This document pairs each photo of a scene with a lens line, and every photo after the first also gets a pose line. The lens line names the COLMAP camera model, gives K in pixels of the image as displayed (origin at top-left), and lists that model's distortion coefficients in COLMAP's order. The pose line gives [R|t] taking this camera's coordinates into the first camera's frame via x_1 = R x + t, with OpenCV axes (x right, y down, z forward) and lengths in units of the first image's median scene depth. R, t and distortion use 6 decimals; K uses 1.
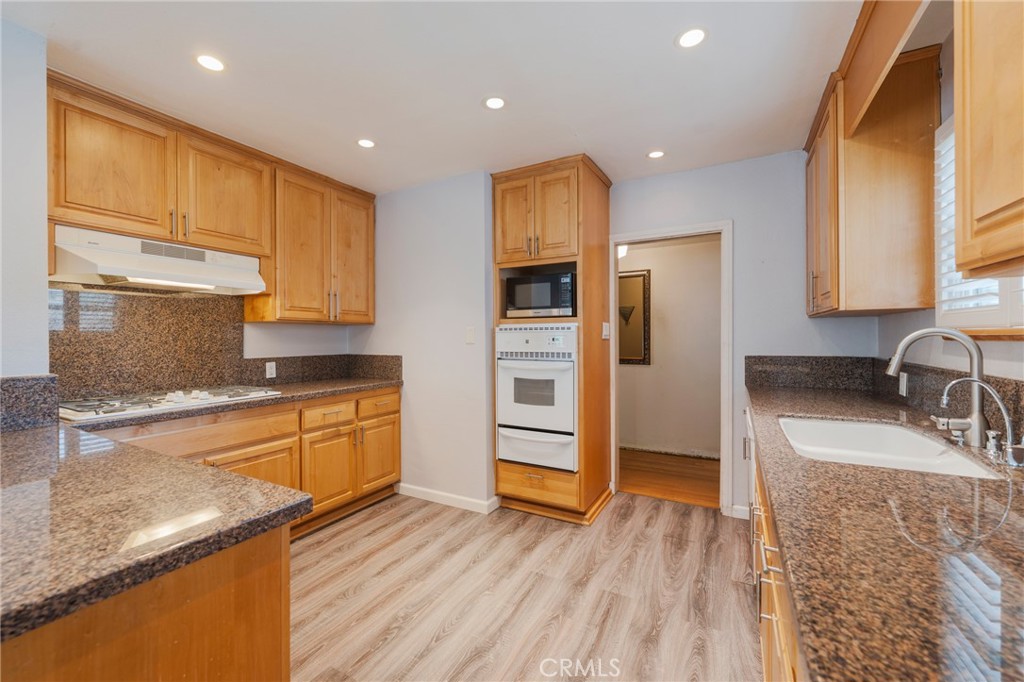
lens RADIAL K [[411.6, 0, 512.0], [0, 411.6, 341.0], [0, 0, 1]] dist [-0.002651, -0.000212]
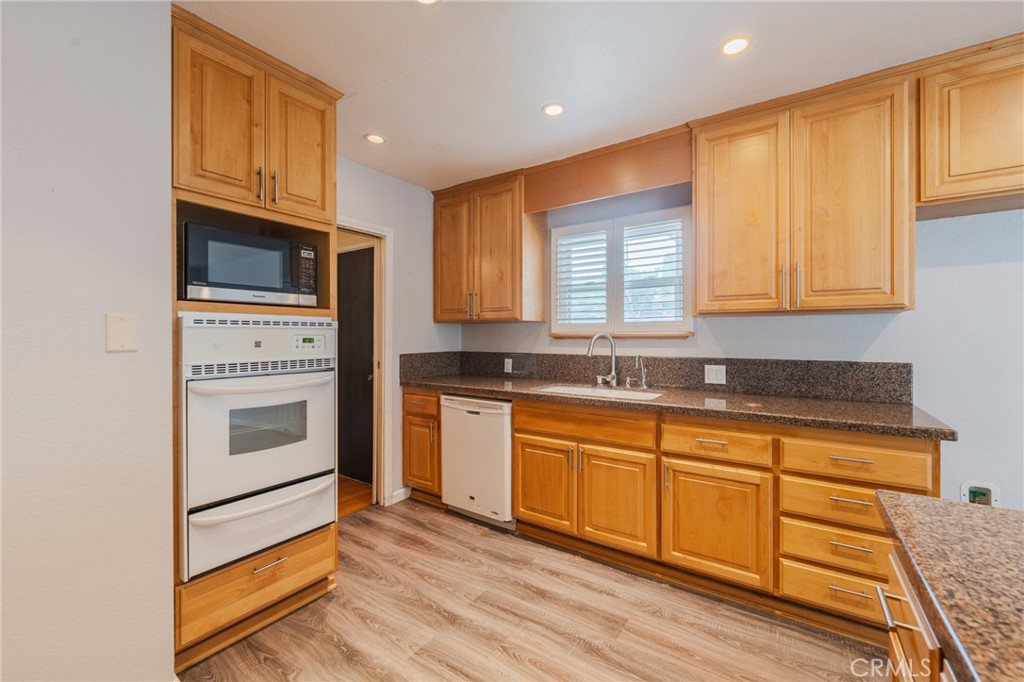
lens RADIAL K [[413.9, 0, 513.2], [0, 413.9, 338.4], [0, 0, 1]] dist [-0.000385, -0.000024]
pose [[0.103687, -0.000597, 0.994610, -0.522481], [0.008208, 0.999966, -0.000256, -0.003832], [-0.994576, 0.008191, 0.103688, 0.582501]]
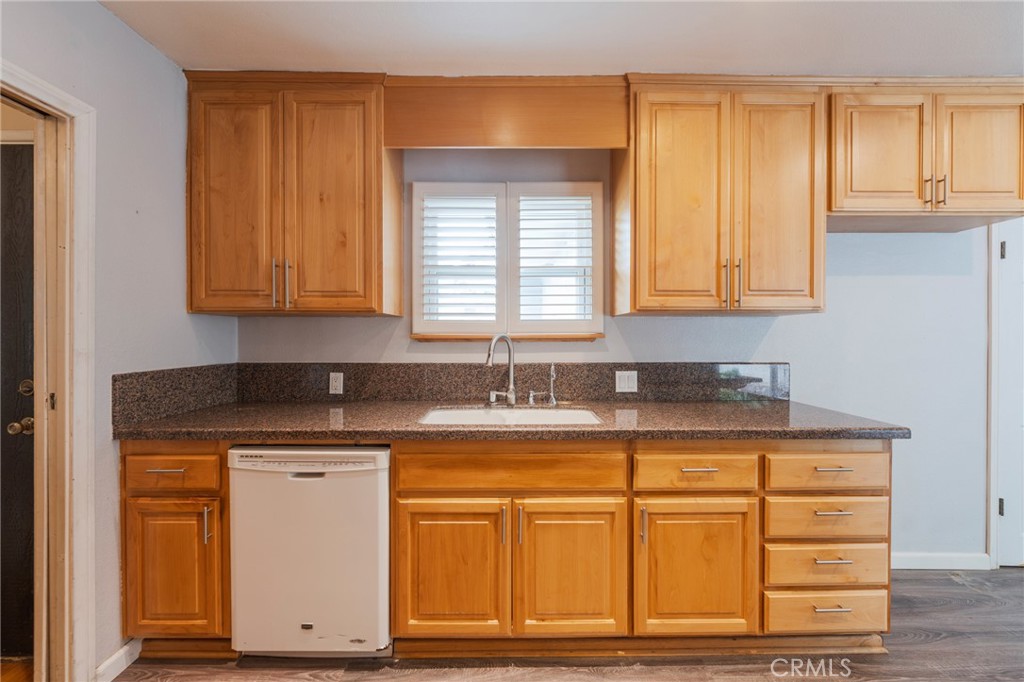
lens RADIAL K [[411.6, 0, 512.0], [0, 411.6, 341.0], [0, 0, 1]] dist [-0.002651, -0.000212]
pose [[-0.482019, -0.002722, 0.876156, -0.159352], [0.009796, 0.999916, 0.008496, -0.007998], [-0.876106, 0.012678, -0.481952, 0.806895]]
